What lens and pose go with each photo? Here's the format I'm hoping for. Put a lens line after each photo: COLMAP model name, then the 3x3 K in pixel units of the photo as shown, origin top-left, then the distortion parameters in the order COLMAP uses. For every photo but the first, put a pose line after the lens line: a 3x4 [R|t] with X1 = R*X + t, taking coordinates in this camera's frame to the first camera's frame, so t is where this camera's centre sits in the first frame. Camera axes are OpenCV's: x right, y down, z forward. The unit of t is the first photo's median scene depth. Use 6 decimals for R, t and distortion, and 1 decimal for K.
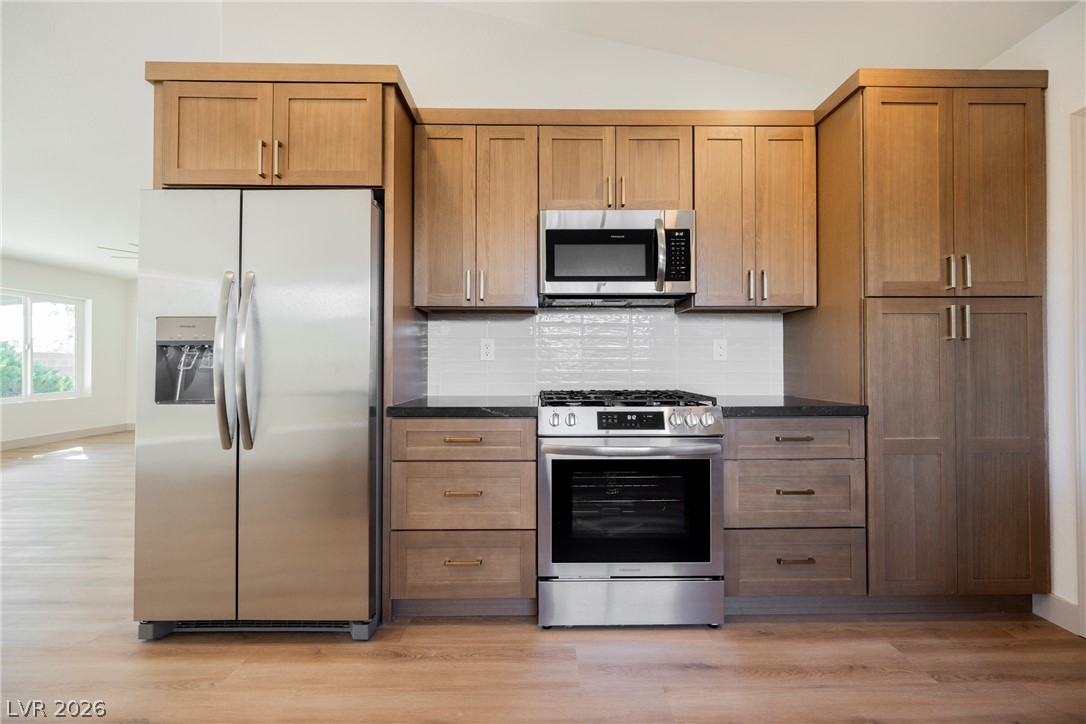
lens RADIAL K [[459.3, 0, 543.0], [0, 459.3, 360.0], [0, 0, 1]] dist [0.004929, -0.000093]
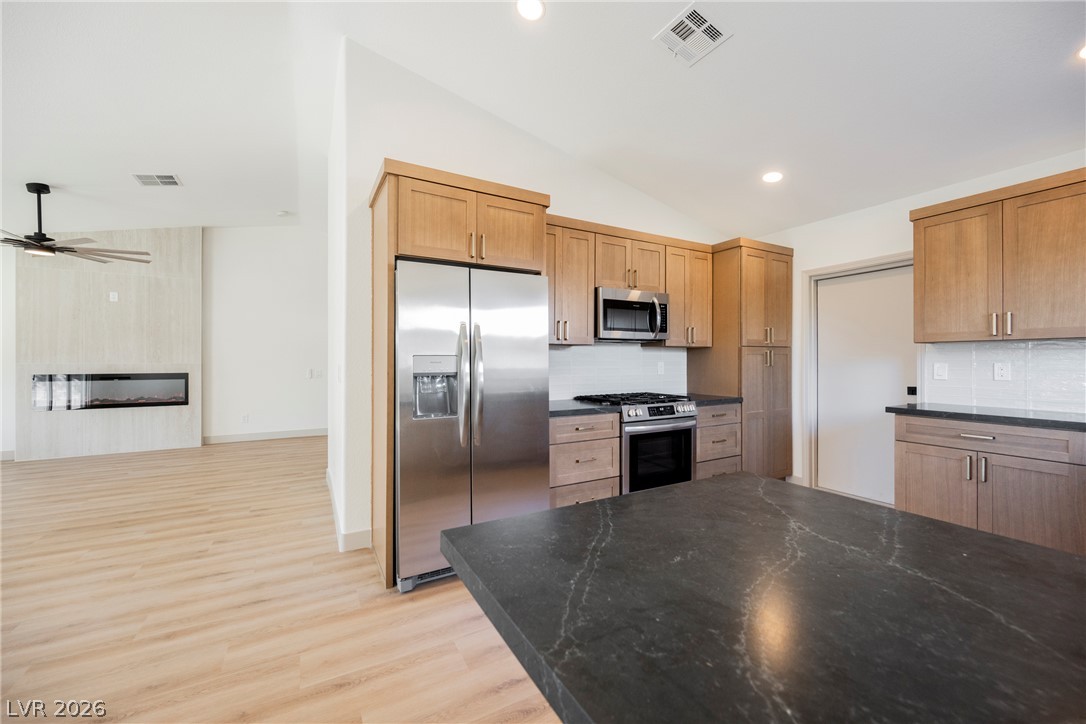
lens RADIAL K [[423.8, 0, 542.0], [0, 423.8, 358.8], [0, 0, 1]] dist [0.004378, 0.000205]
pose [[0.879422, 0.001429, 0.476041, -1.034028], [-0.007472, 0.999914, 0.010801, -0.093195], [-0.475985, -0.013056, 0.879357, -0.275533]]
